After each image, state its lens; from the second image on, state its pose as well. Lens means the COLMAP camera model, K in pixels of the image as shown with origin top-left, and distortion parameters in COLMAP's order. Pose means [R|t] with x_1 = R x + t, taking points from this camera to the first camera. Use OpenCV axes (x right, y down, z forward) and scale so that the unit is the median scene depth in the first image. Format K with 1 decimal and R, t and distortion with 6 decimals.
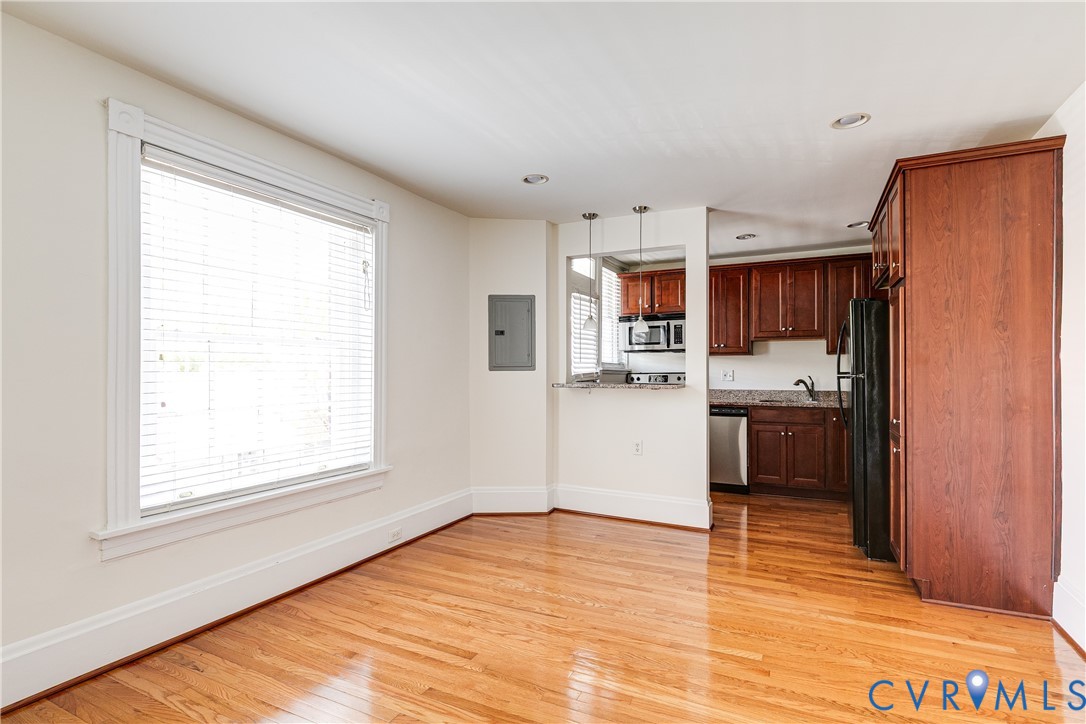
lens RADIAL K [[558.9, 0, 543.0], [0, 558.9, 362.0], [0, 0, 1]] dist [0.020435, -0.000353]
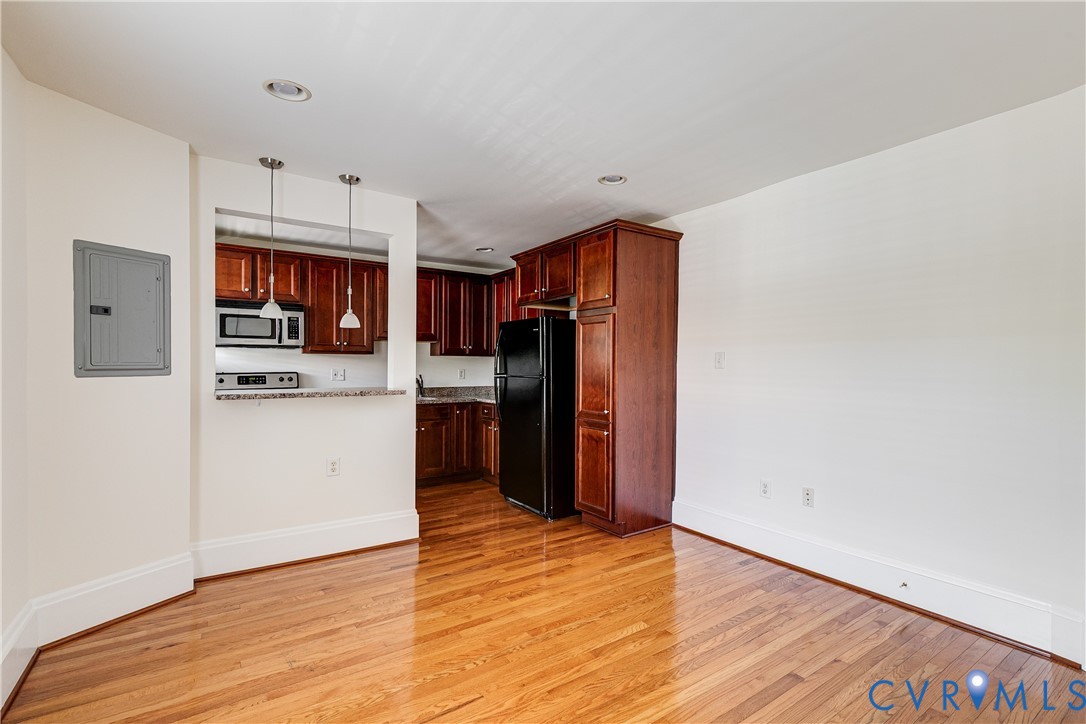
lens RADIAL K [[497.7, 0, 583.0], [0, 497.7, 367.5], [0, 0, 1]] dist [0.011224, 0.000164]
pose [[0.471858, -0.002528, 0.881671, -0.297796], [-0.019559, 0.999720, 0.013335, -0.010475], [-0.881458, -0.023537, 0.471676, 0.322026]]
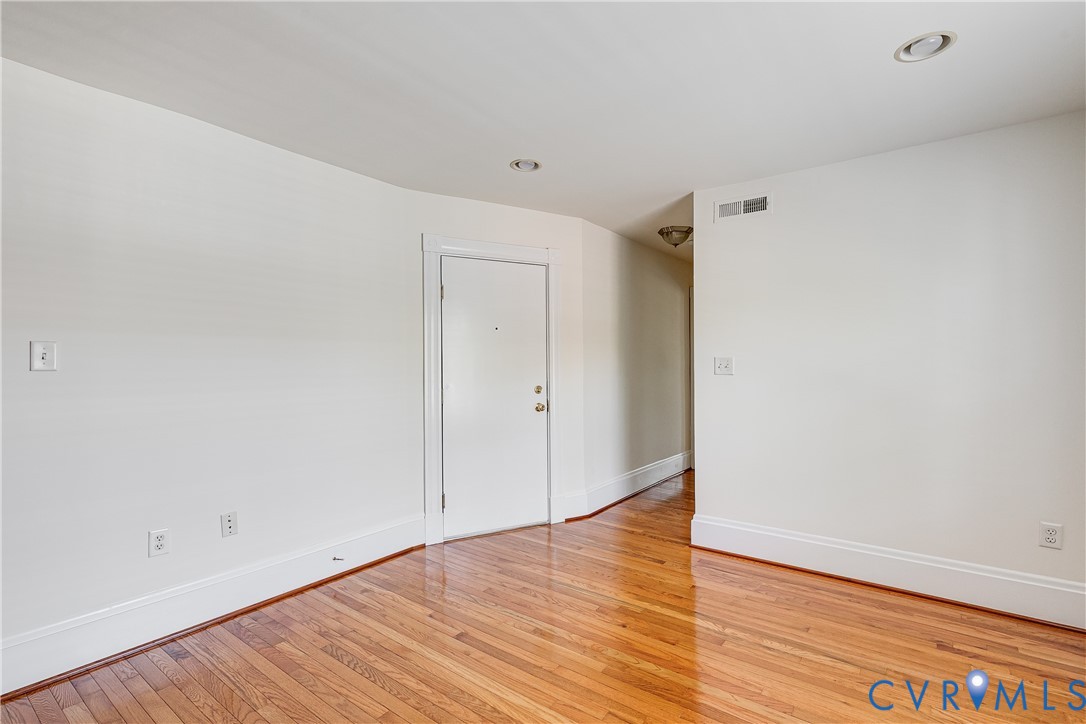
lens RADIAL K [[536.6, 0, 502.7], [0, 536.6, 364.5], [0, 0, 1]] dist [0.002924, -0.000037]
pose [[-0.973255, -0.000342, 0.229726, 0.009971], [-0.003203, 0.999922, -0.012082, -0.000215], [-0.229704, -0.012494, -0.973180, 0.866409]]
